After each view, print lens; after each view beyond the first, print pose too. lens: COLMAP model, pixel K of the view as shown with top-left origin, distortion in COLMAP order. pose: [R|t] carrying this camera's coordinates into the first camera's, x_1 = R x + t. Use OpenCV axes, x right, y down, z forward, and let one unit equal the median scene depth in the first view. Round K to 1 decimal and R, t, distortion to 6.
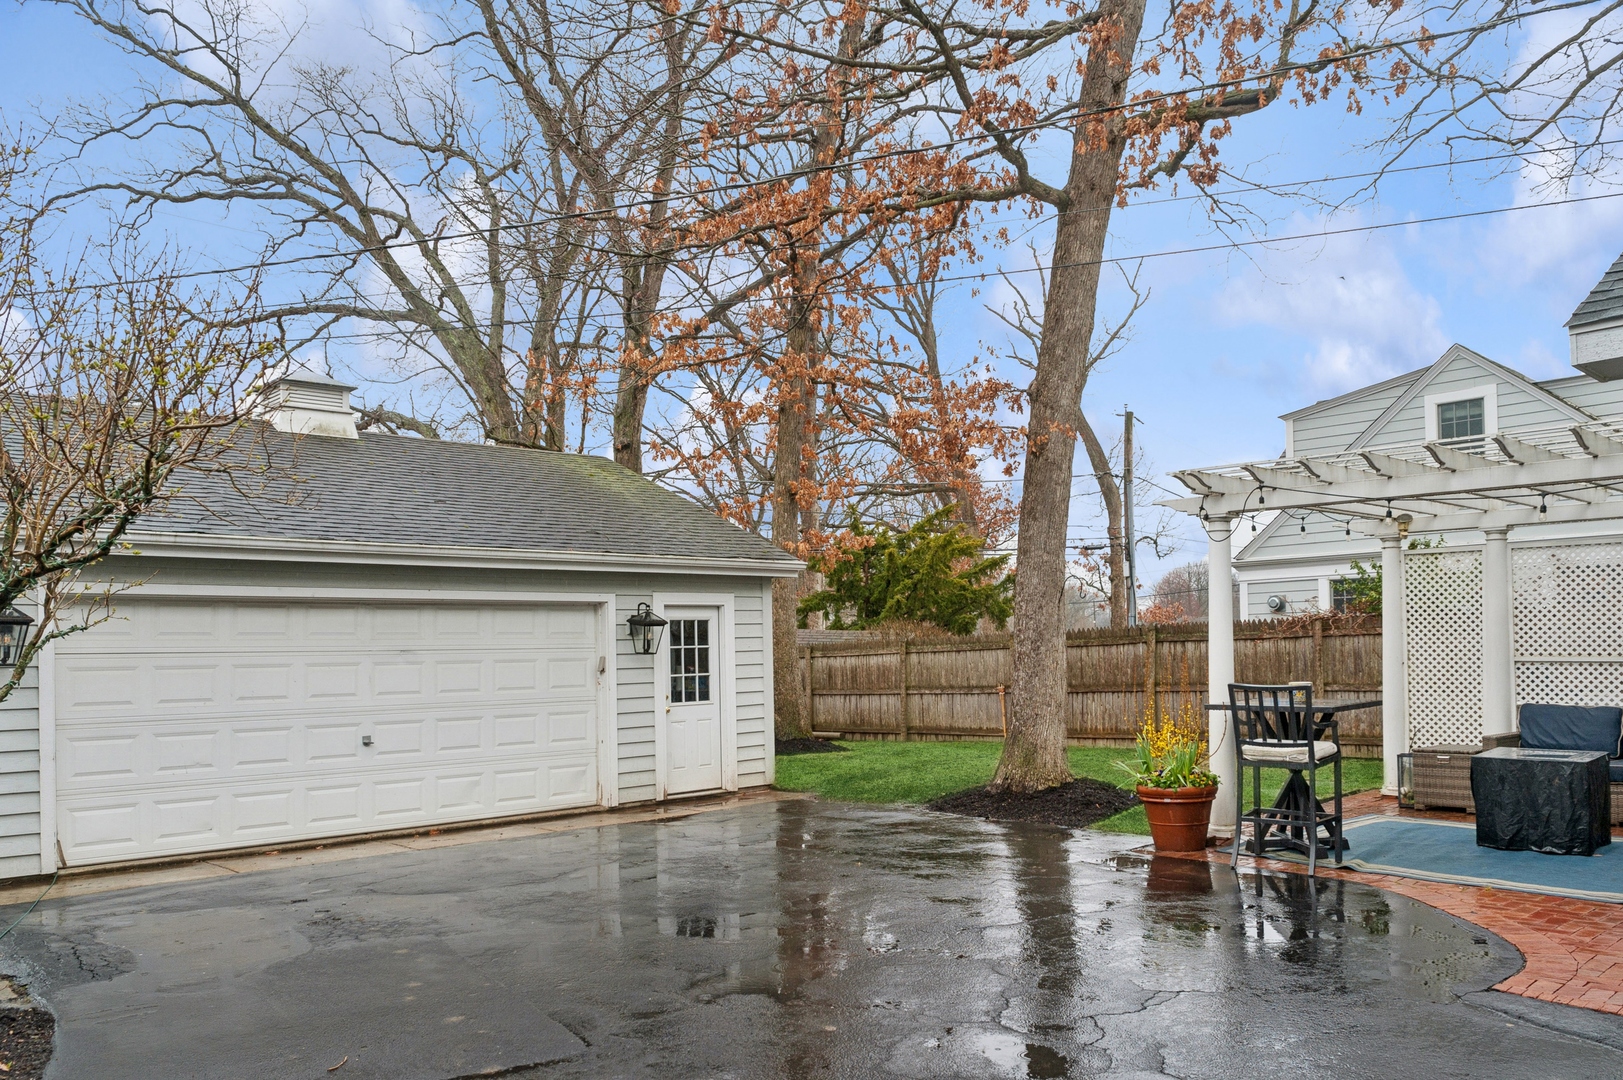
lens RADIAL K [[1108.1, 0, 813.8], [0, 1108.1, 541.5], [0, 0, 1]] dist [-0.001569, -0.000405]
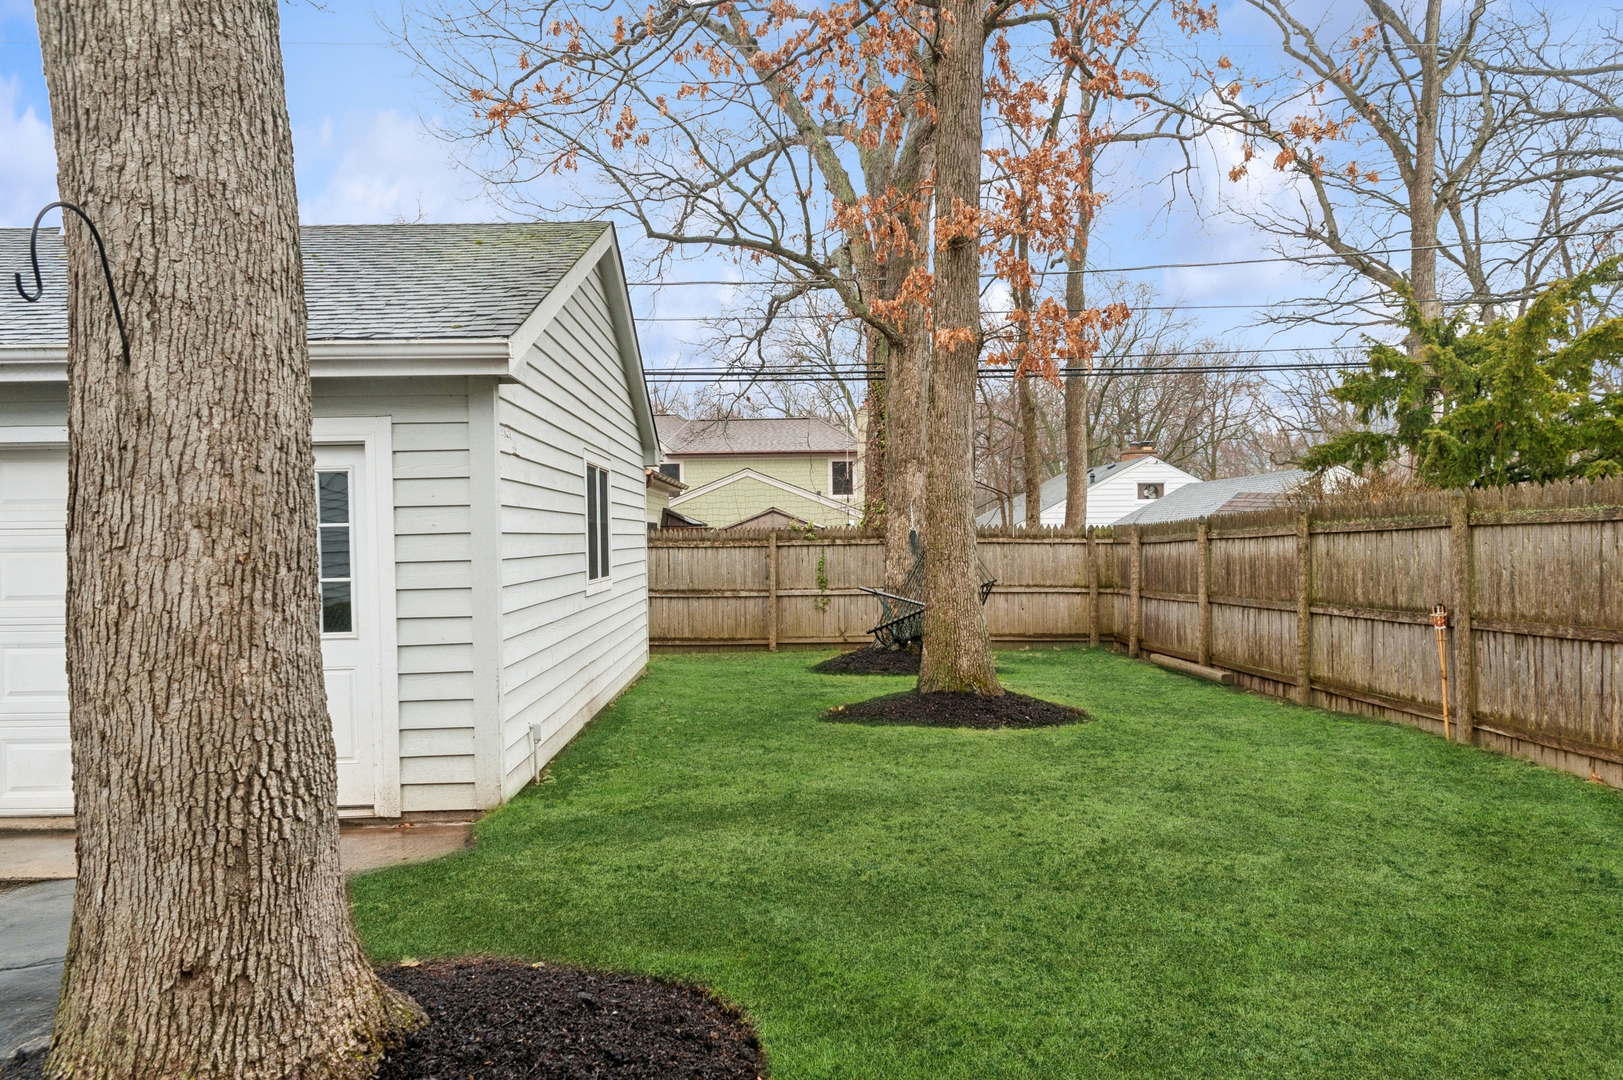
lens RADIAL K [[1108.1, 0, 810.0], [0, 1108.1, 535.6], [0, 0, 1]] dist [-0.001569, -0.000405]
pose [[0.729960, 0.010278, -0.683413, 0.272050], [0.063420, 0.994555, 0.082696, 0.045669], [0.680542, -0.103707, 0.725333, 0.485515]]
